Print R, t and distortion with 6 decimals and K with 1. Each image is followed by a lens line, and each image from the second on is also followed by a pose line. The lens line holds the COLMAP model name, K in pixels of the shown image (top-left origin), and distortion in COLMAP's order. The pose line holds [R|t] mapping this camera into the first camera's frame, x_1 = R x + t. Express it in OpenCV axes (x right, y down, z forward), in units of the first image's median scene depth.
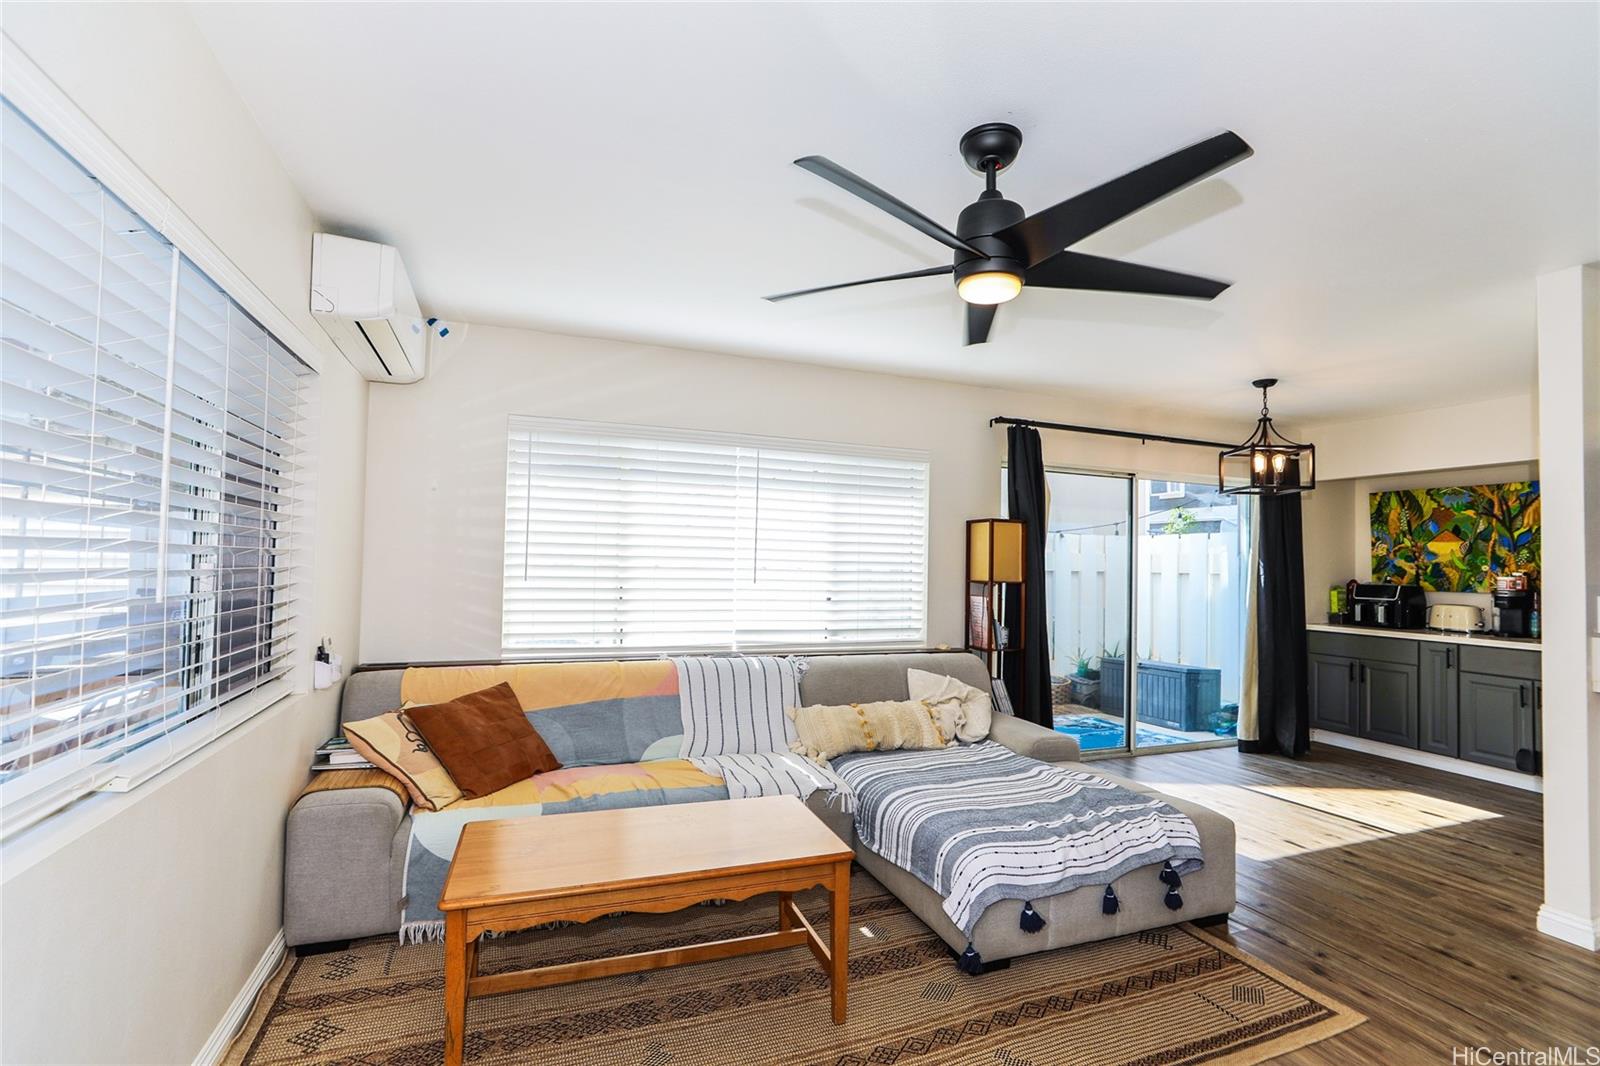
lens RADIAL K [[715.0, 0, 800.0], [0, 715.0, 533.0], [0, 0, 1]] dist [-0.036893, 0.013195]
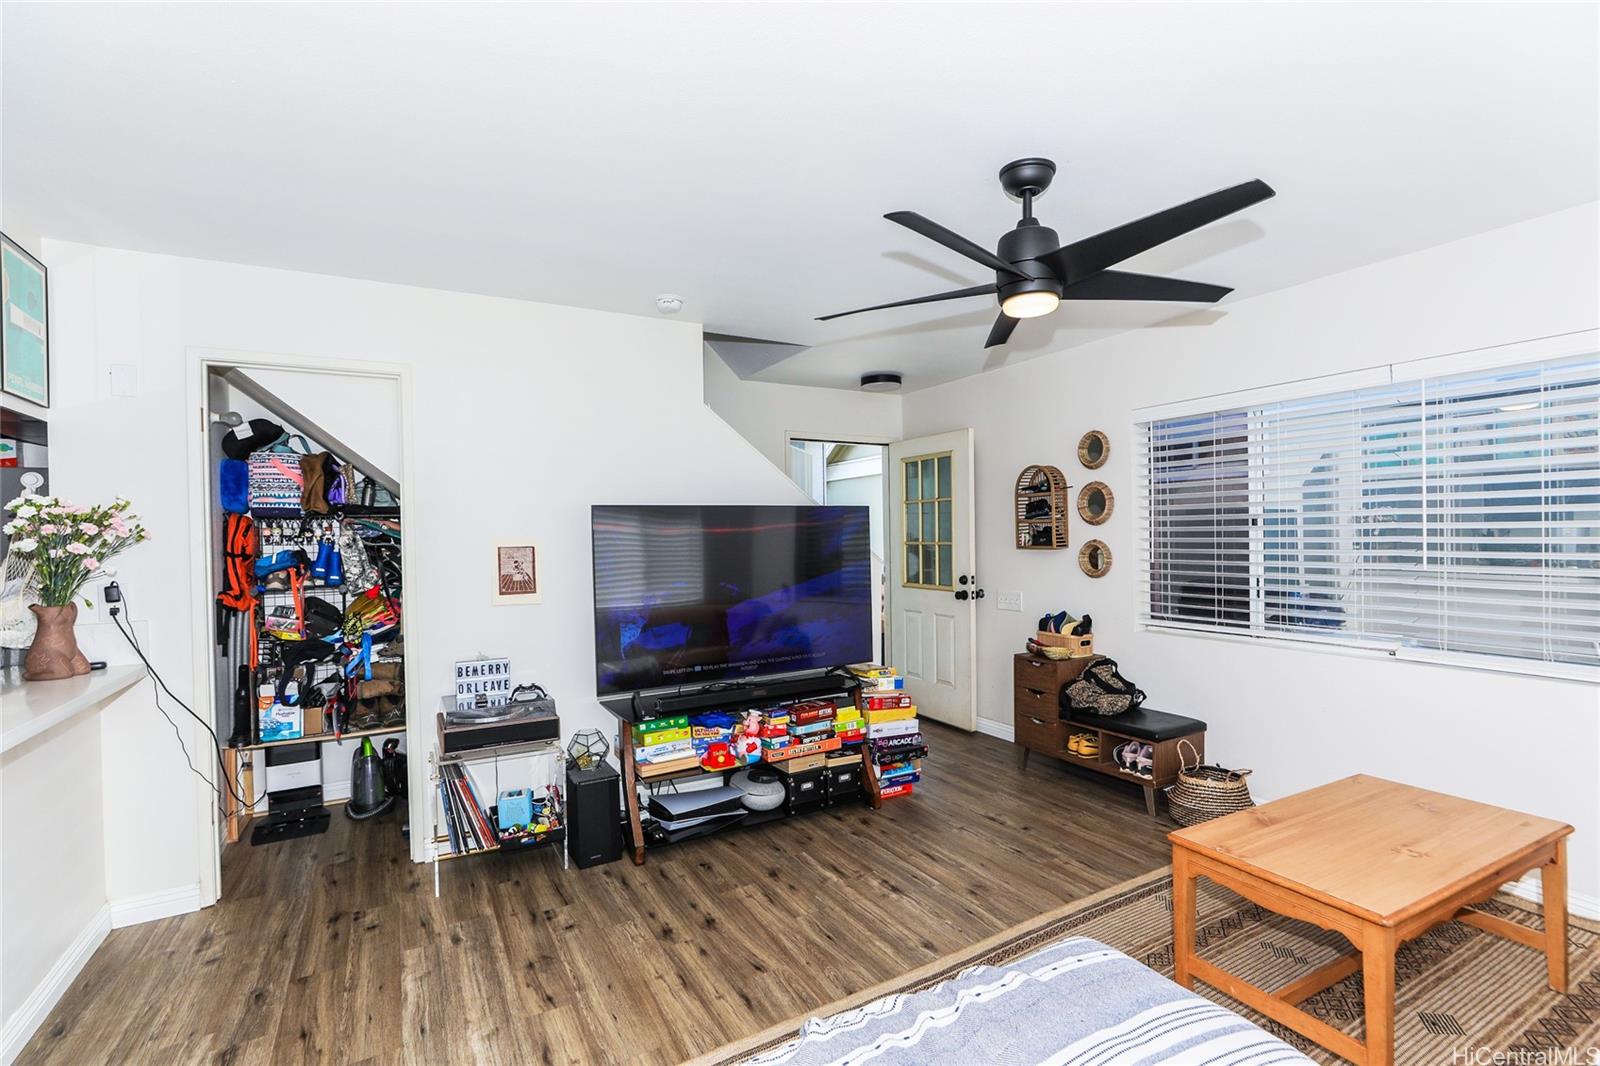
lens RADIAL K [[735.4, 0, 805.0], [0, 735.4, 539.5], [0, 0, 1]] dist [-0.032374, 0.014709]
pose [[-0.989910, -0.004126, -0.141636, 0.297415], [0.000705, 0.999420, -0.034041, 0.025275], [0.141694, -0.033797, -0.989333, 0.784739]]
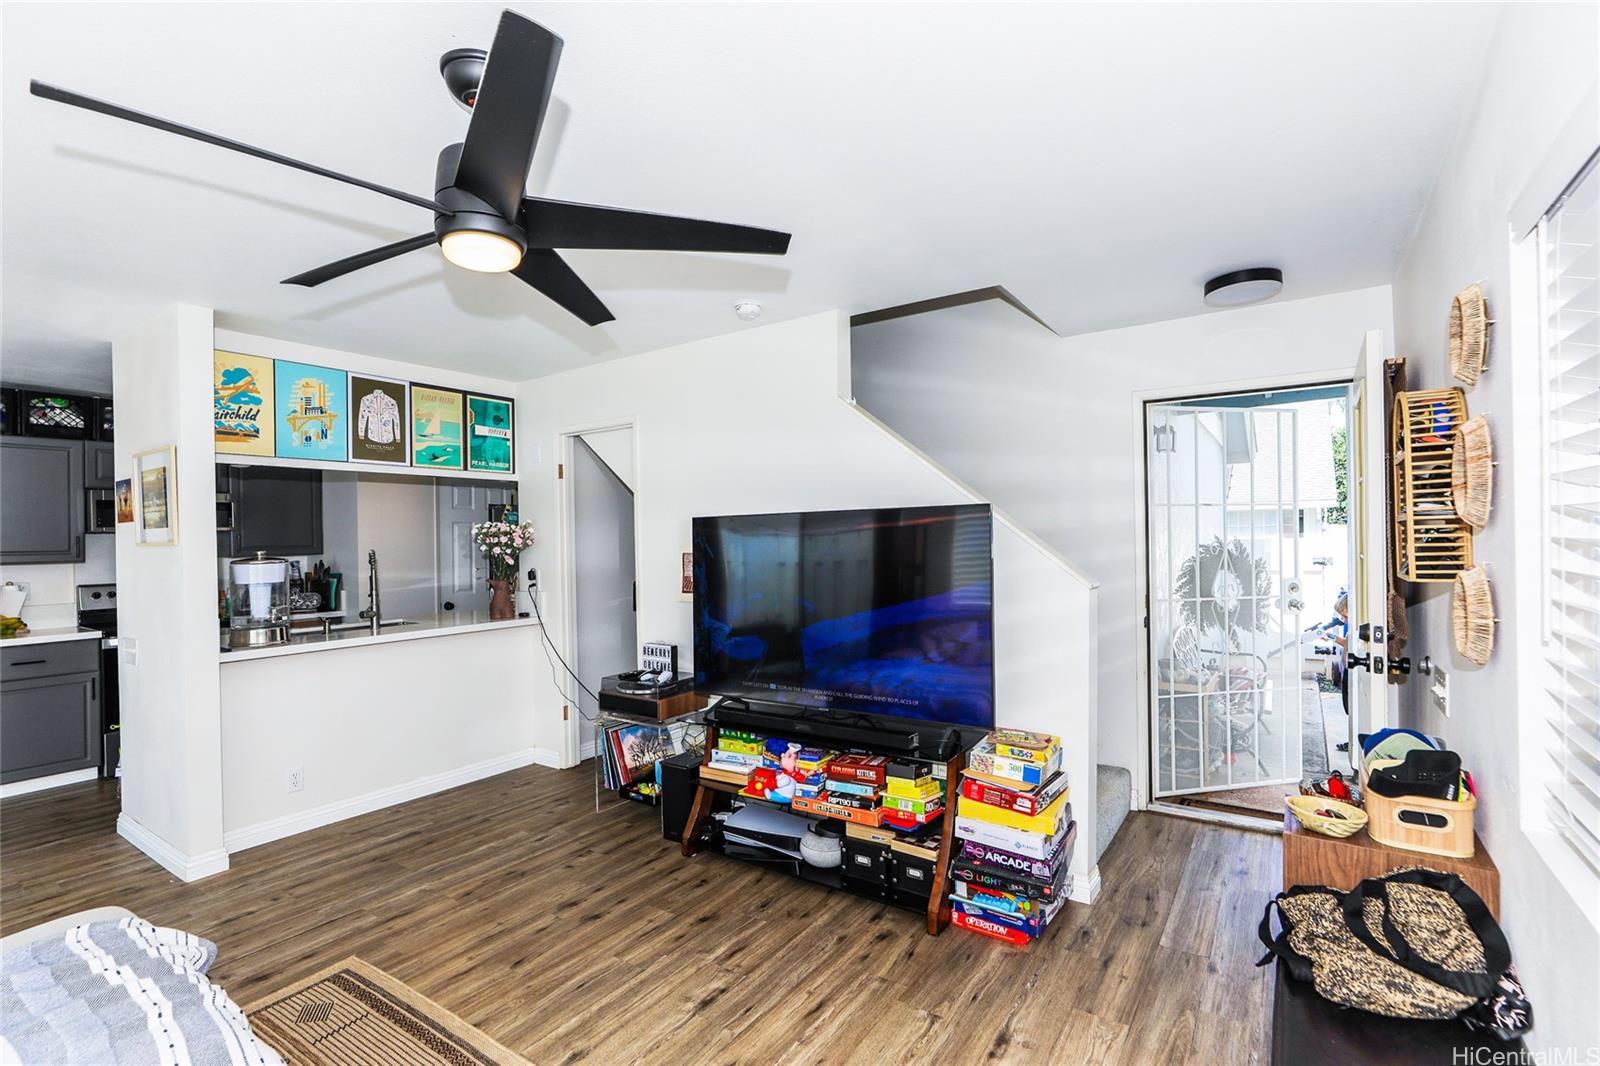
lens RADIAL K [[731.4, 0, 803.0], [0, 731.4, 534.6], [0, 0, 1]] dist [-0.032060, 0.013451]
pose [[-0.562680, -0.007642, 0.826639, -0.242591], [-0.026376, 0.999614, -0.008712, -0.006475], [-0.826254, -0.026705, -0.562664, 0.438131]]
